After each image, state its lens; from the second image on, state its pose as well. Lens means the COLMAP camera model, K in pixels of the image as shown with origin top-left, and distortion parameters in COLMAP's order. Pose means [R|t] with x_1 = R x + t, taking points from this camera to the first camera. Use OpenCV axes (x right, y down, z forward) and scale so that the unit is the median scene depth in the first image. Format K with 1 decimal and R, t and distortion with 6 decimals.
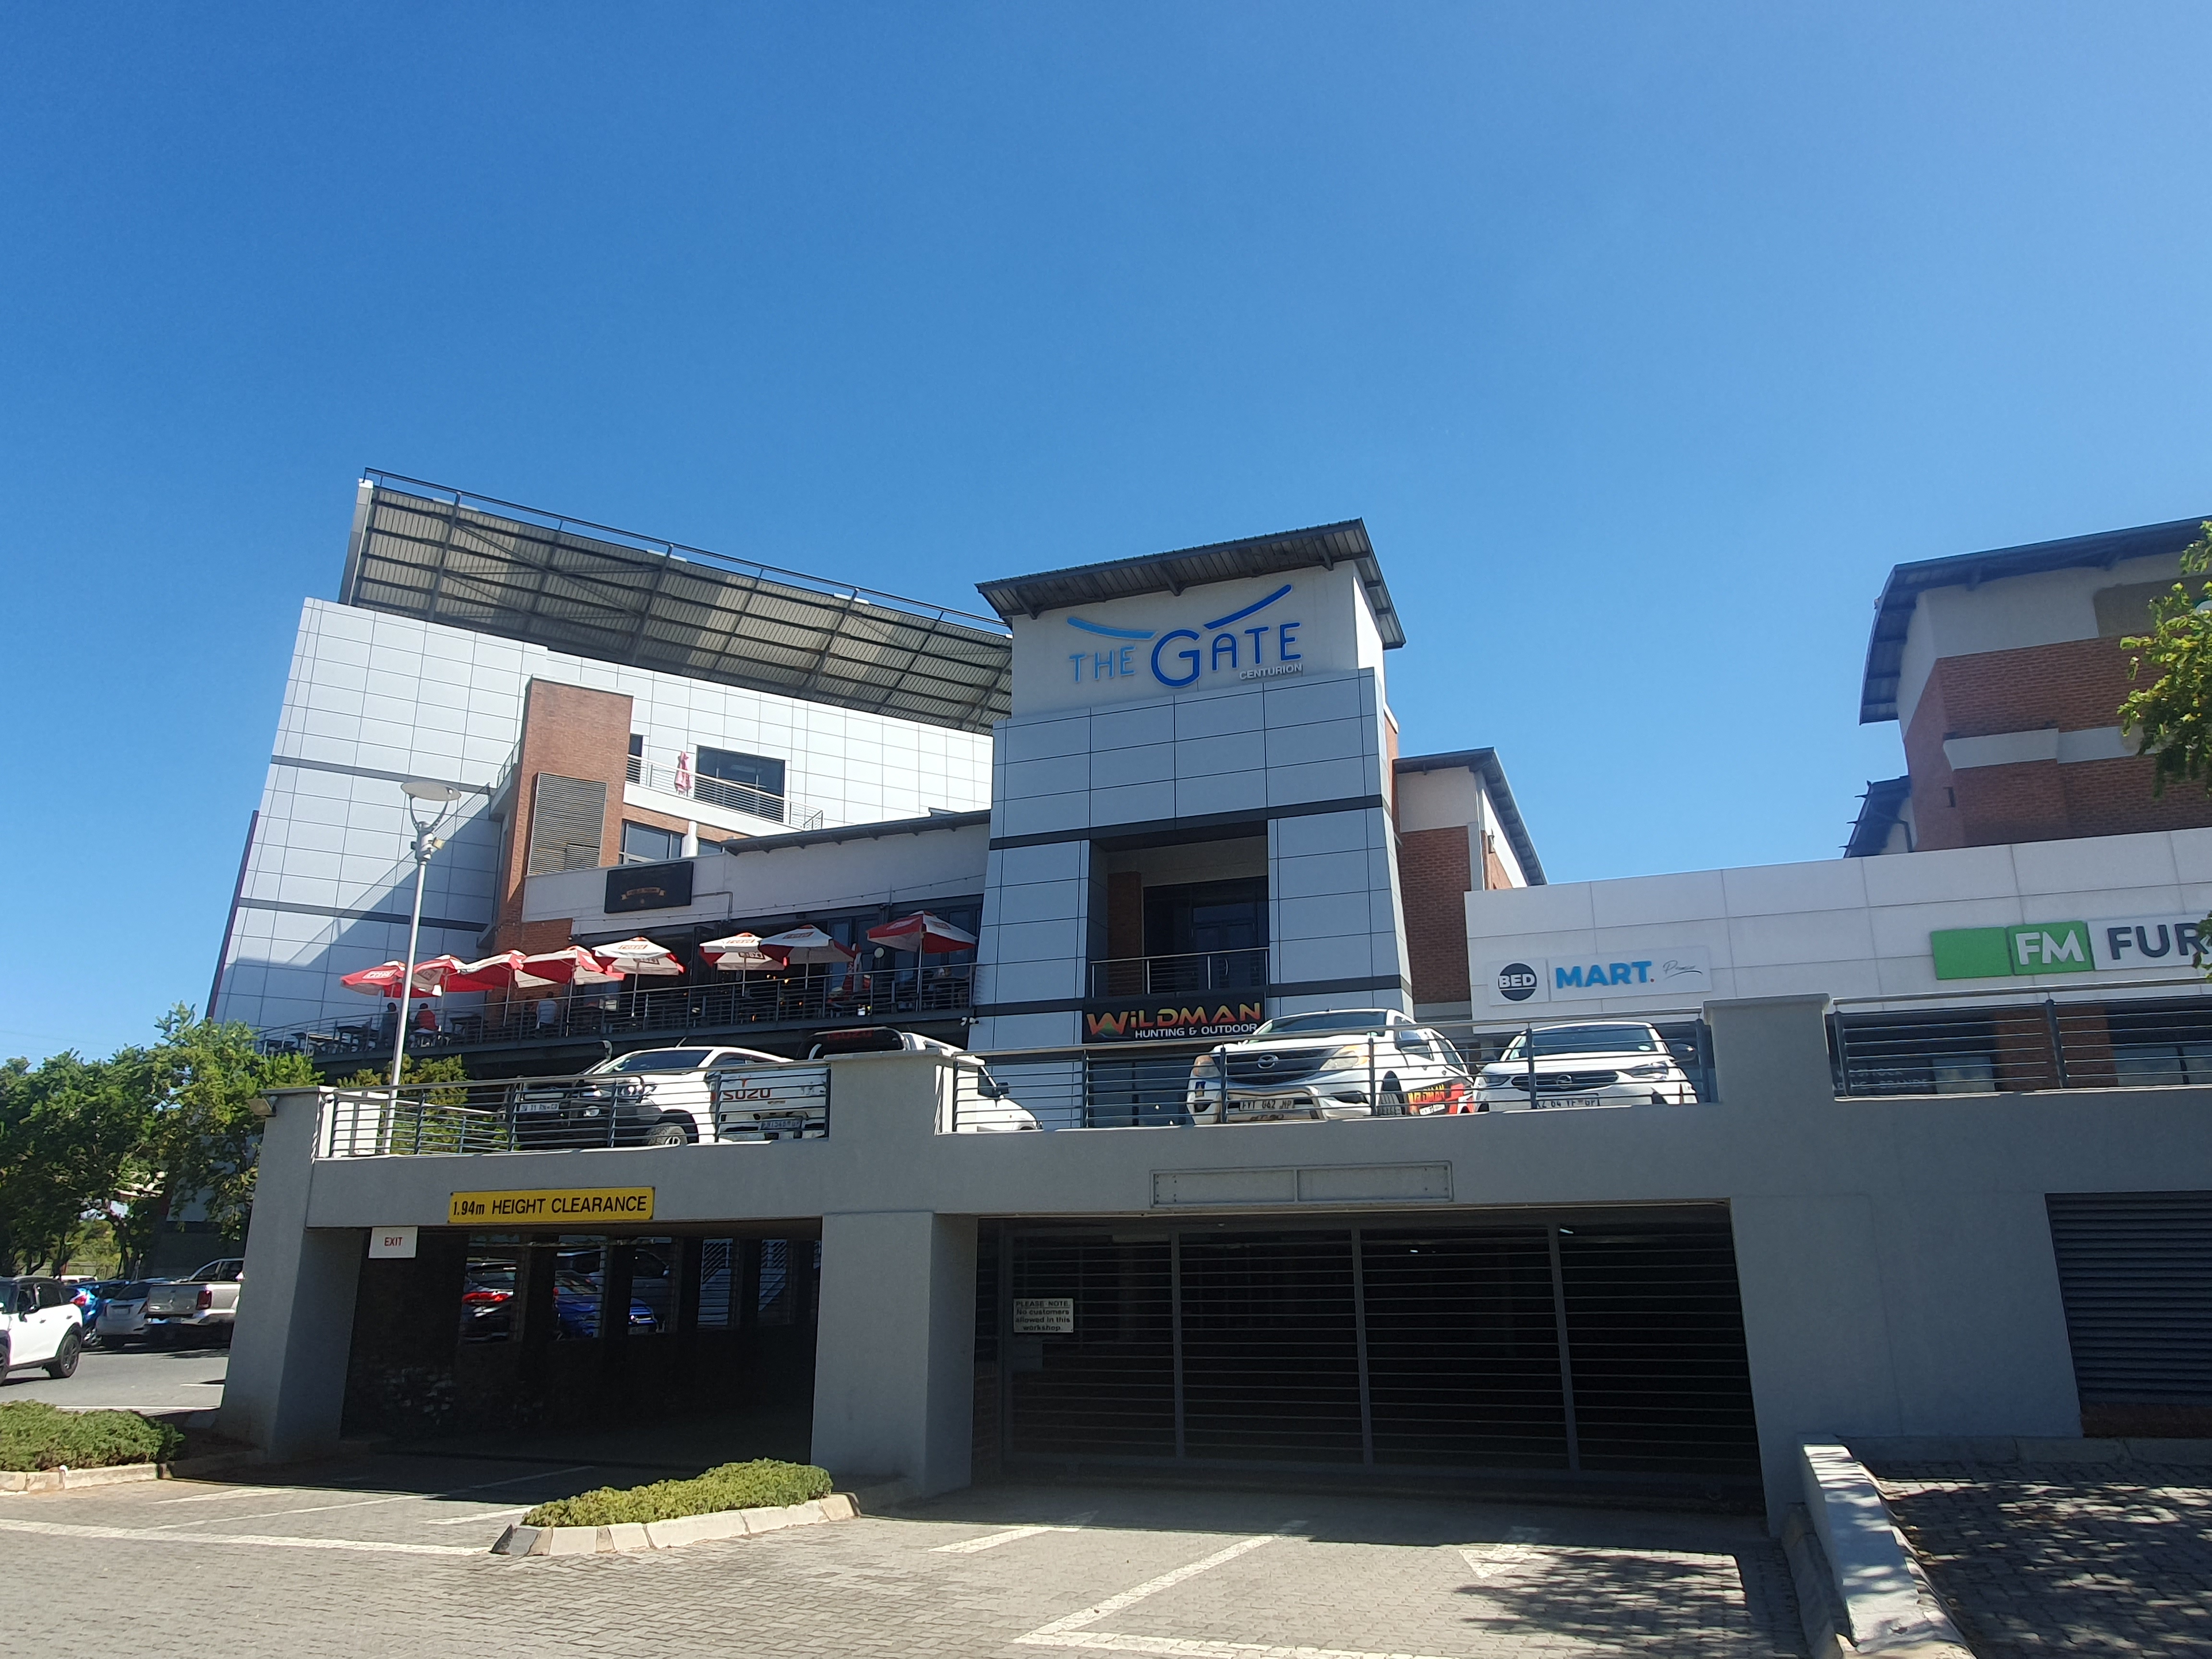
lens RADIAL K [[1498.7, 0, 1122.1], [0, 1498.7, 845.6], [0, 0, 1]] dist [-0.006523, 0.004411]
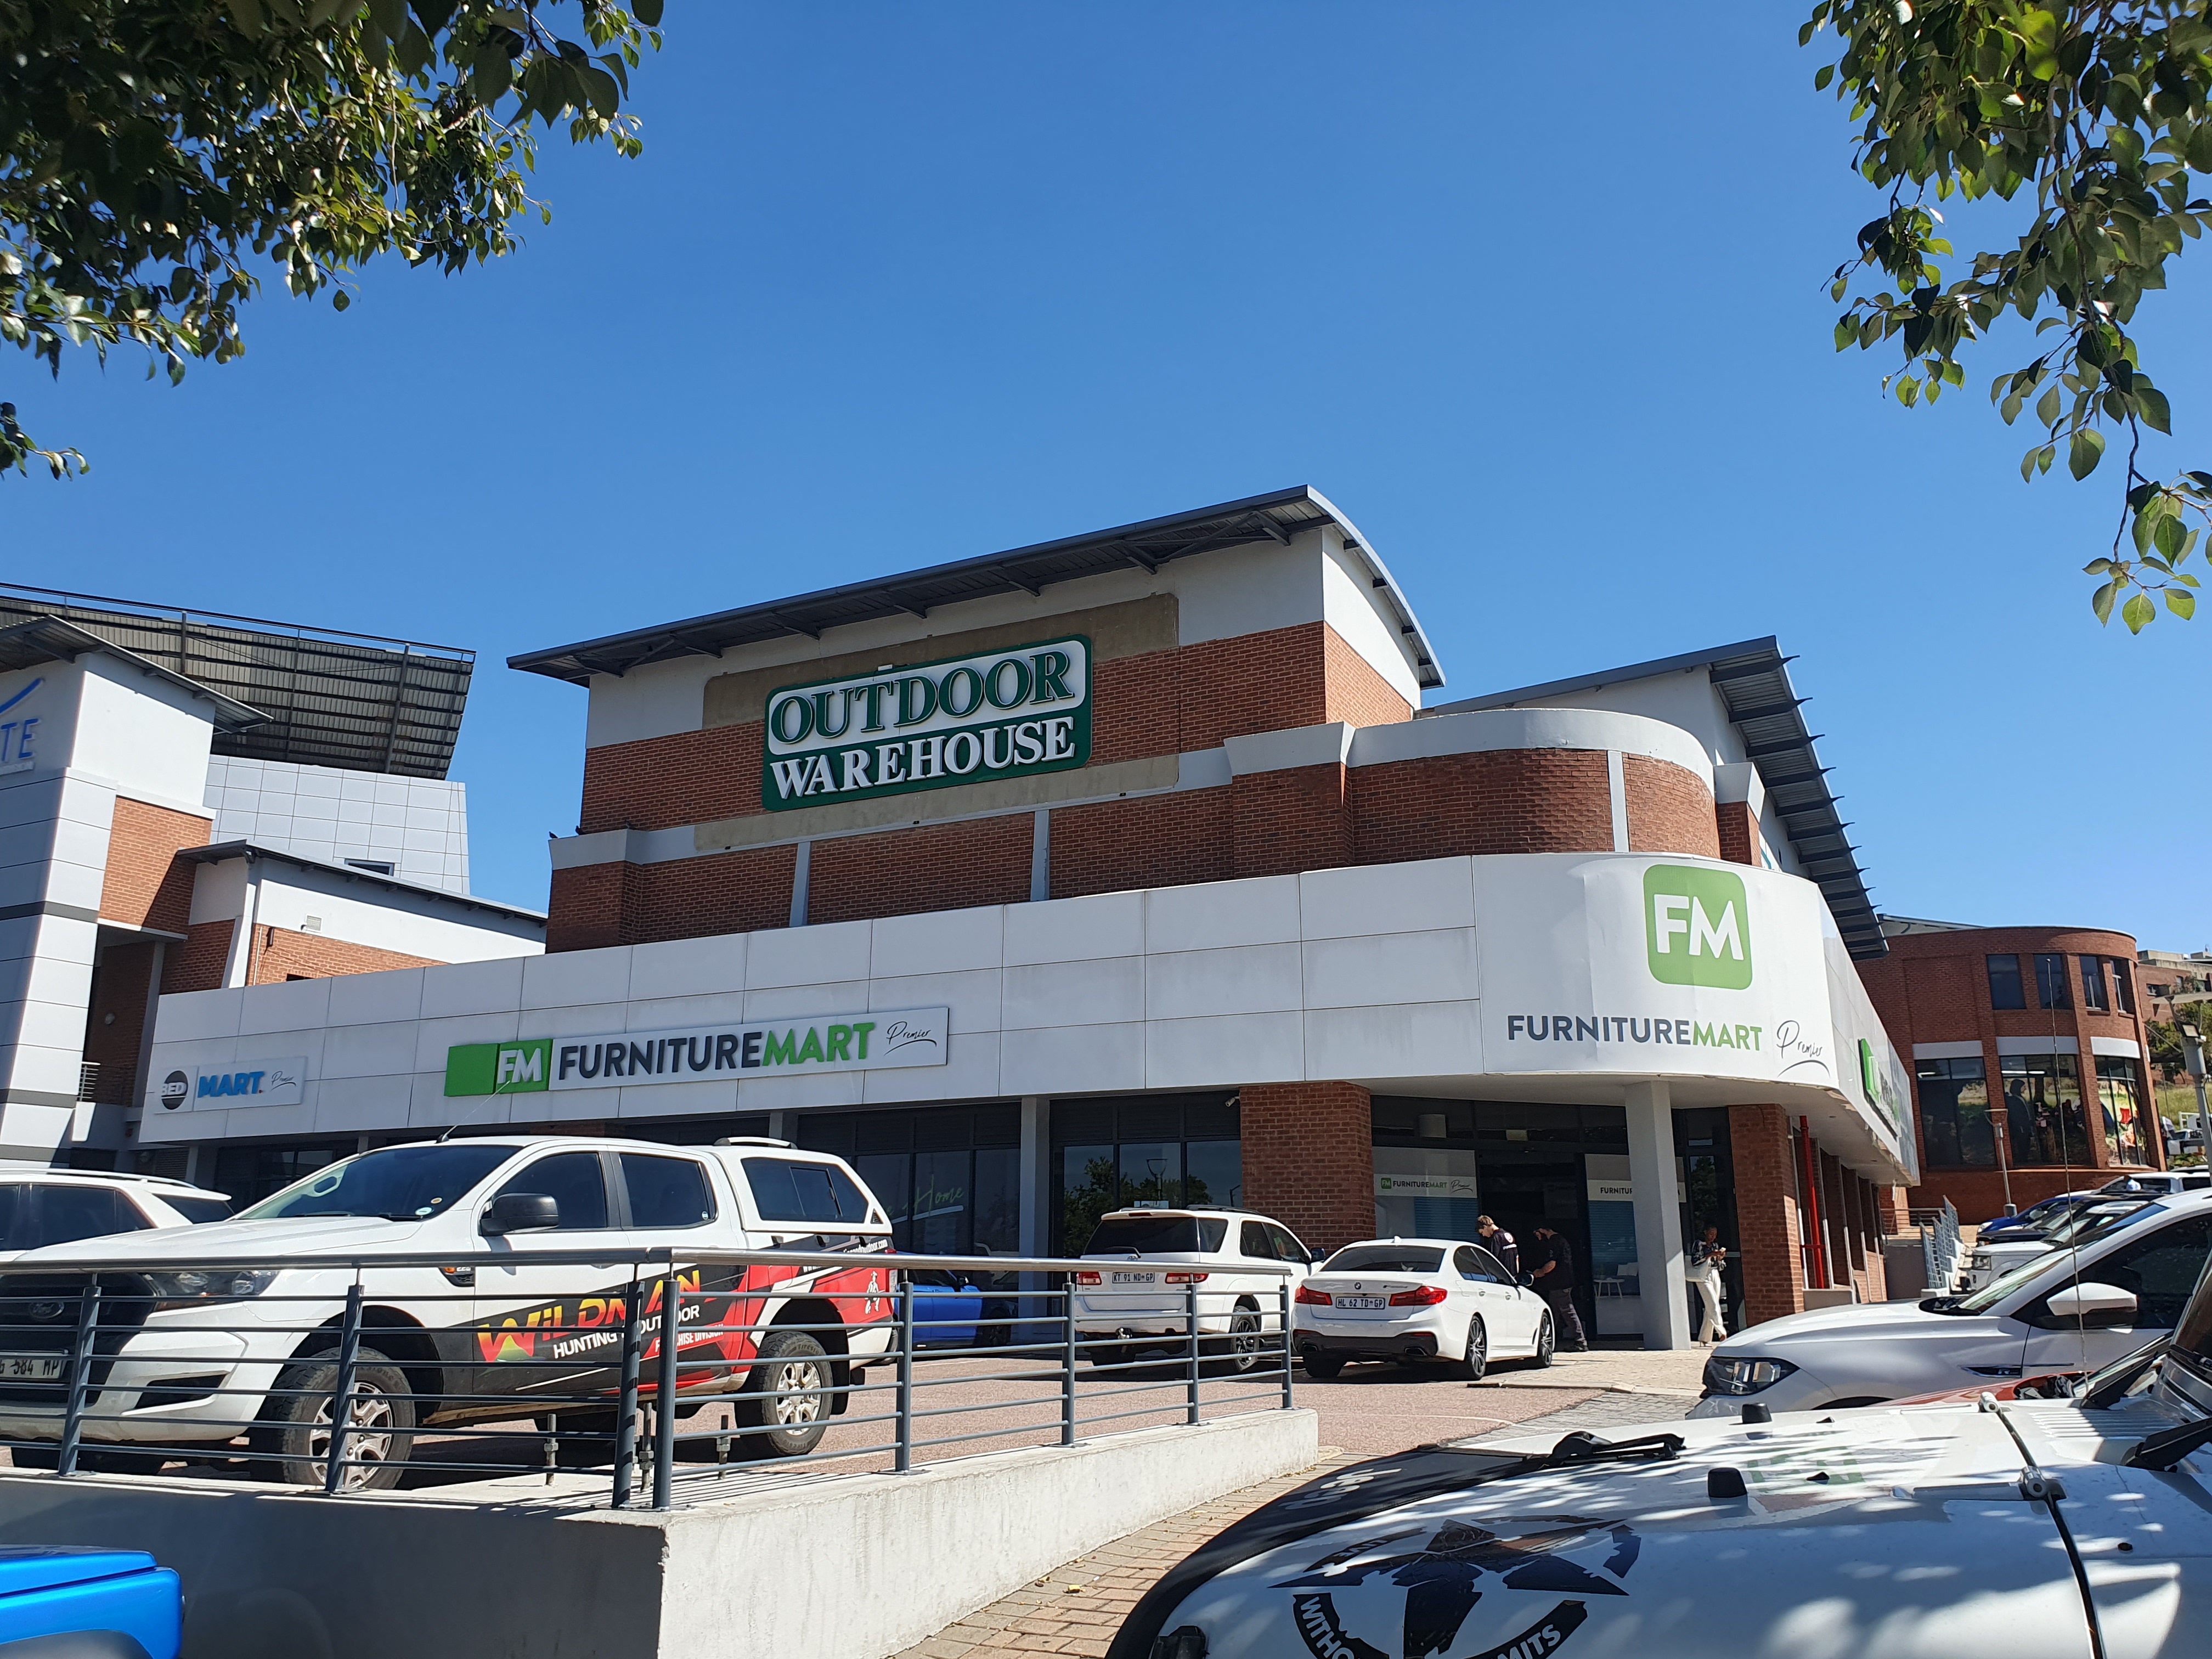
lens RADIAL K [[1711.6, 0, 1105.6], [0, 1711.6, 839.6], [0, 0, 1]] dist [0.078363, -0.086589]
pose [[0.995078, -0.022042, -0.096611, 0.968854], [0.025050, 0.999235, 0.030032, -0.090804], [0.095875, -0.032304, 0.994869, -0.072964]]
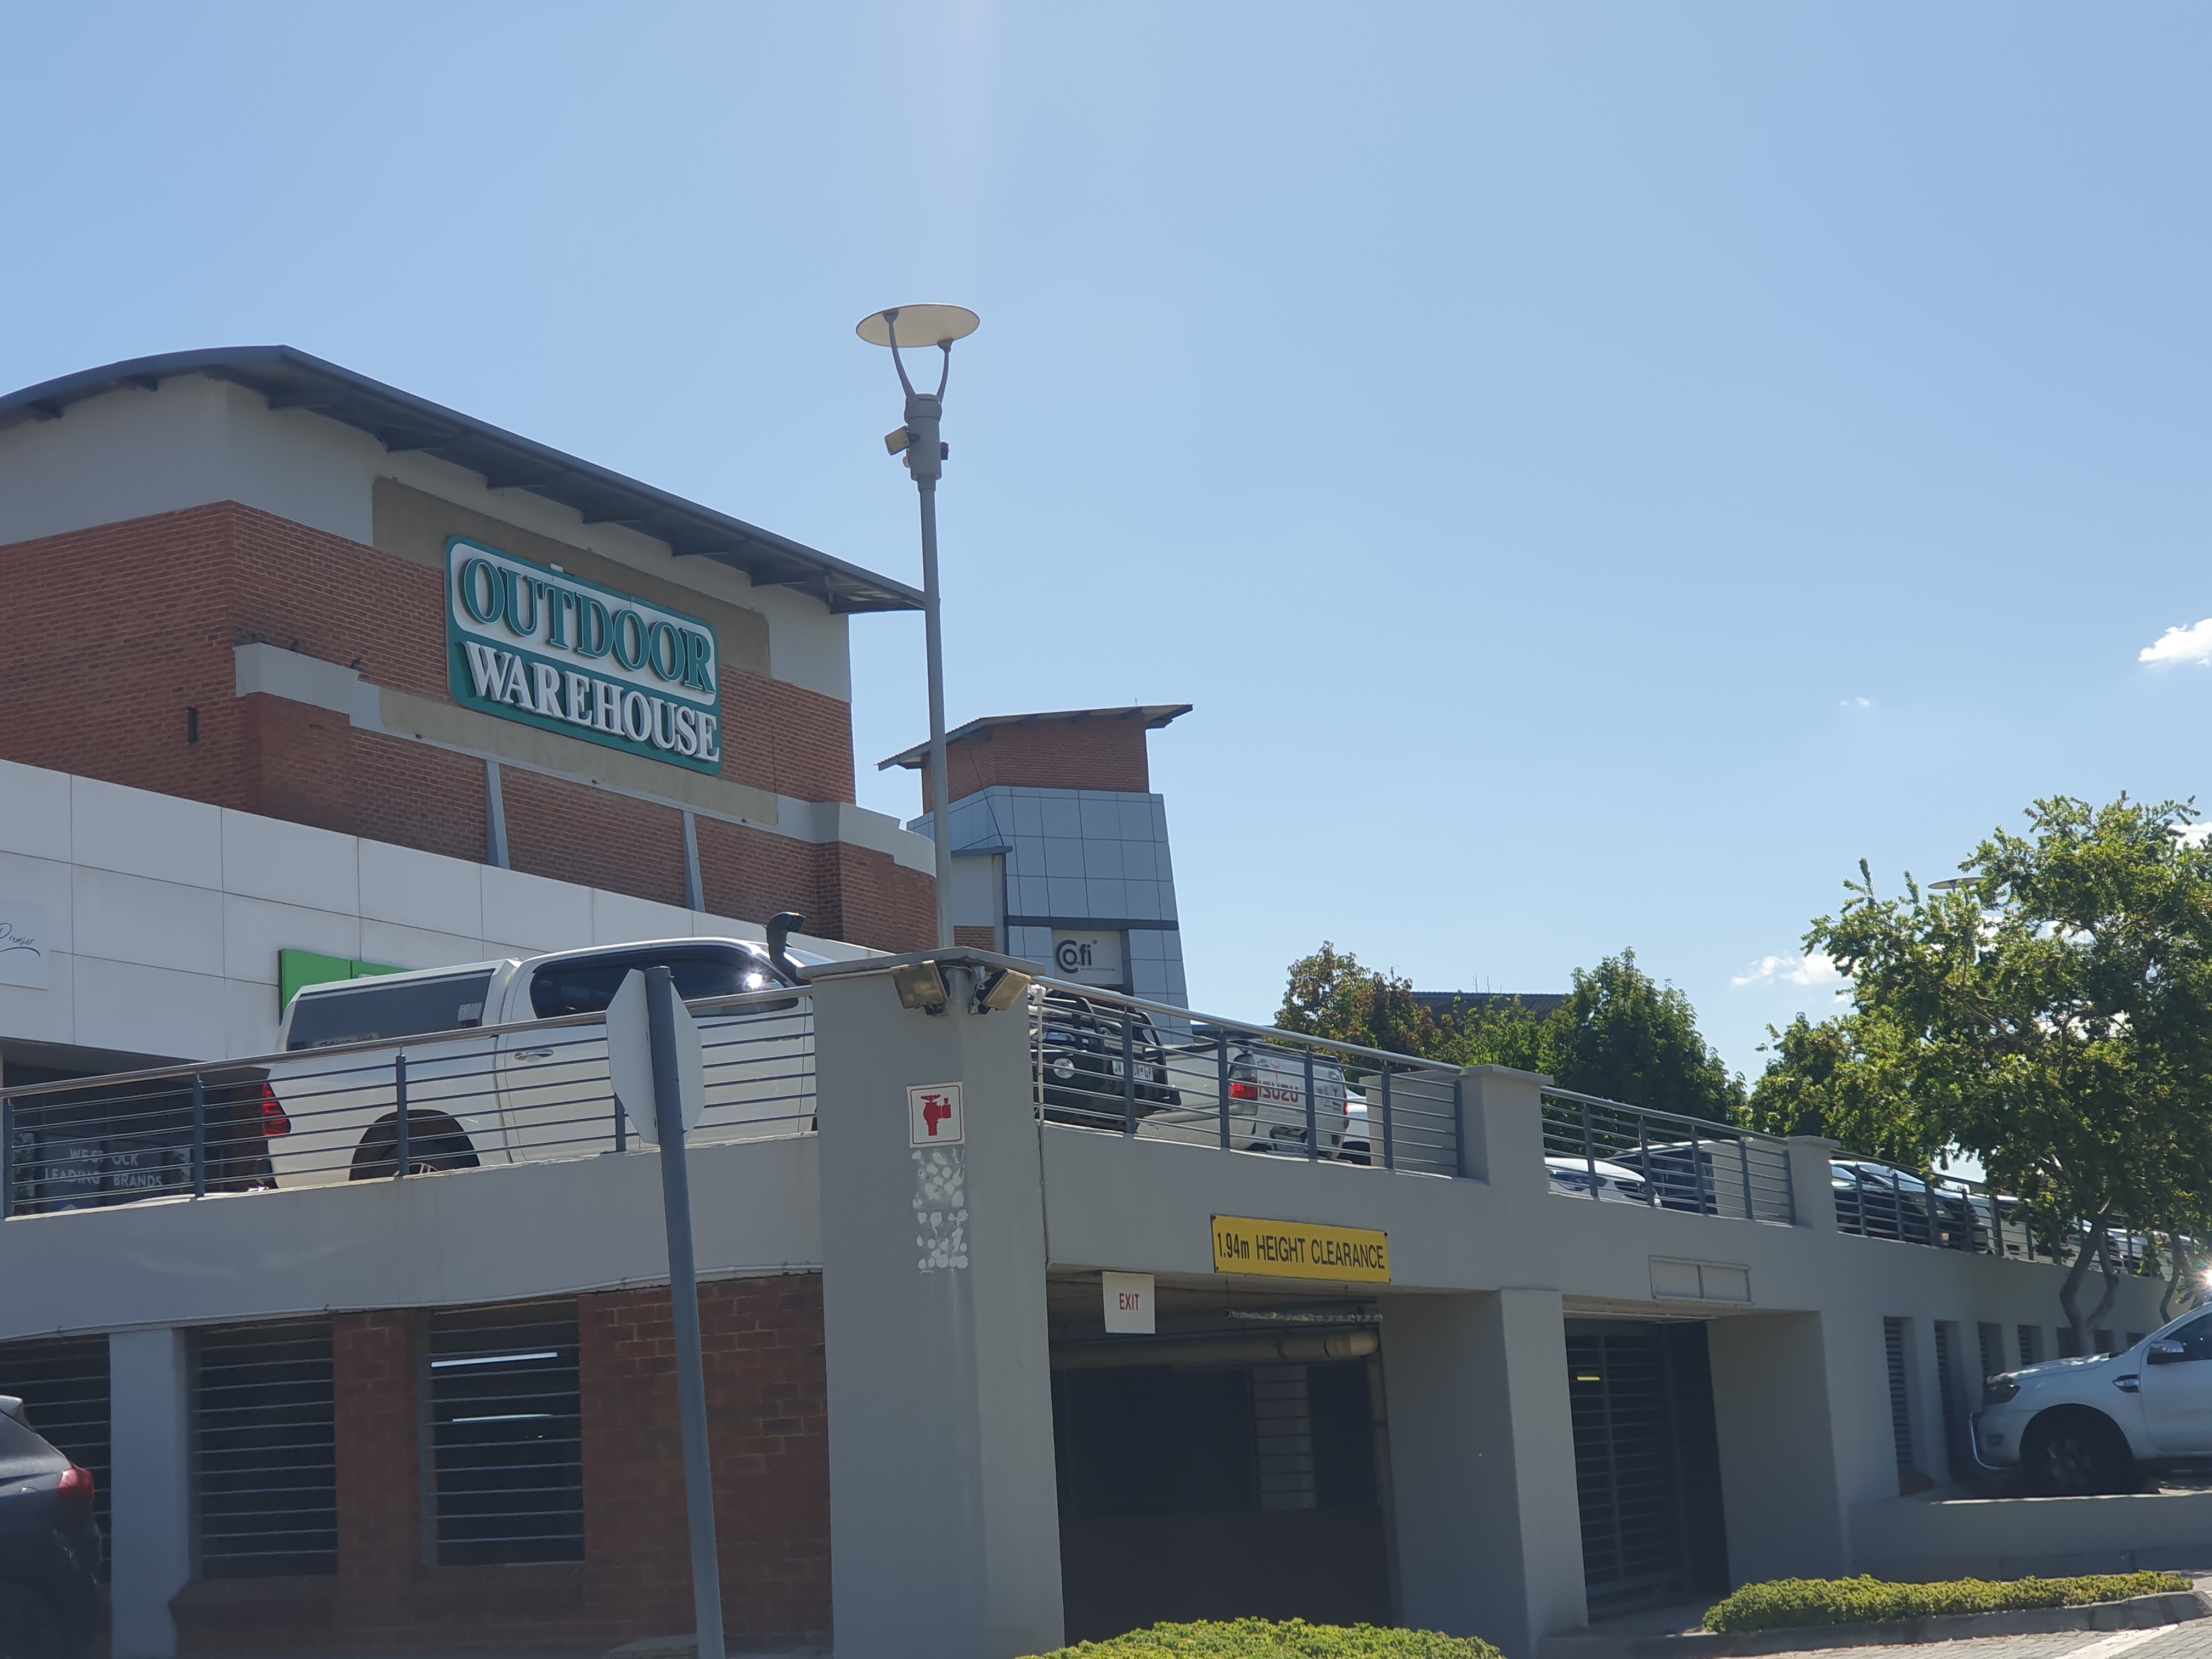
lens RADIAL K [[3524.0, 0, 1055.8], [0, 3524.0, 886.9], [0, 0, 1]] dist [0.184320, 0.000000]
pose [[0.109539, 0.159484, 0.981105, -0.814035], [-0.225296, 0.965339, -0.131767, 0.141787], [-0.968113, -0.206605, 0.141673, 0.430356]]
